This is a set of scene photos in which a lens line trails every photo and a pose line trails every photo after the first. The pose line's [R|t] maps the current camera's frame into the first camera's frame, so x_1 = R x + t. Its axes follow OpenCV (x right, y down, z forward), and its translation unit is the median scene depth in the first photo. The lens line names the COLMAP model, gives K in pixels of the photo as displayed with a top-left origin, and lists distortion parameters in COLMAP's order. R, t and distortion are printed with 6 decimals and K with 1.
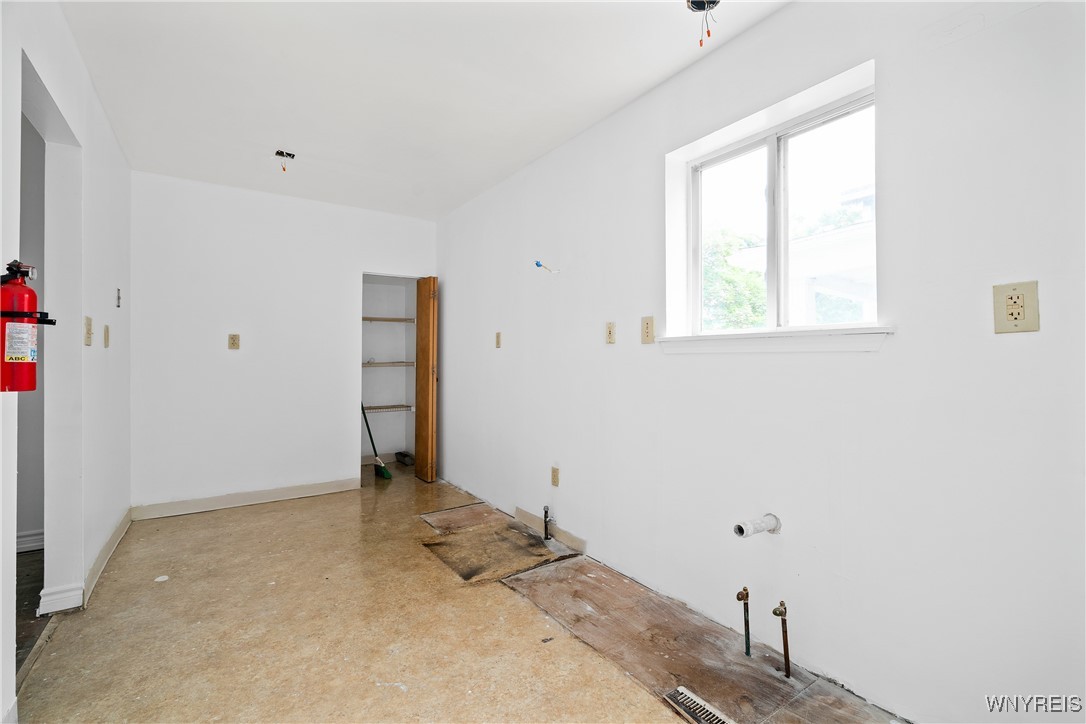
lens RADIAL K [[497.8, 0, 545.7], [0, 497.8, 355.9], [0, 0, 1]] dist [-0.003830, 0.000526]
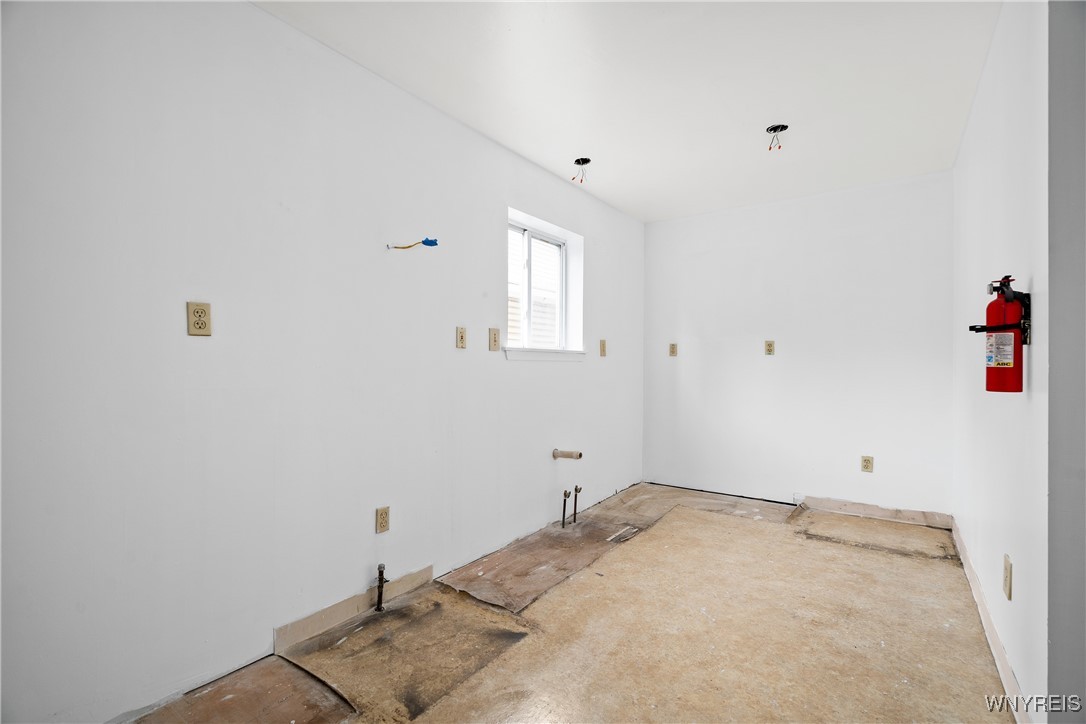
lens RADIAL K [[497.8, 0, 546.0], [0, 497.8, 367.4], [0, 0, 1]] dist [-0.003830, 0.000526]
pose [[-0.359645, -0.003893, 0.933081, -1.007154], [-0.011077, 0.999939, -0.000098, 0.014790], [-0.933023, -0.010371, -0.359666, 1.373624]]
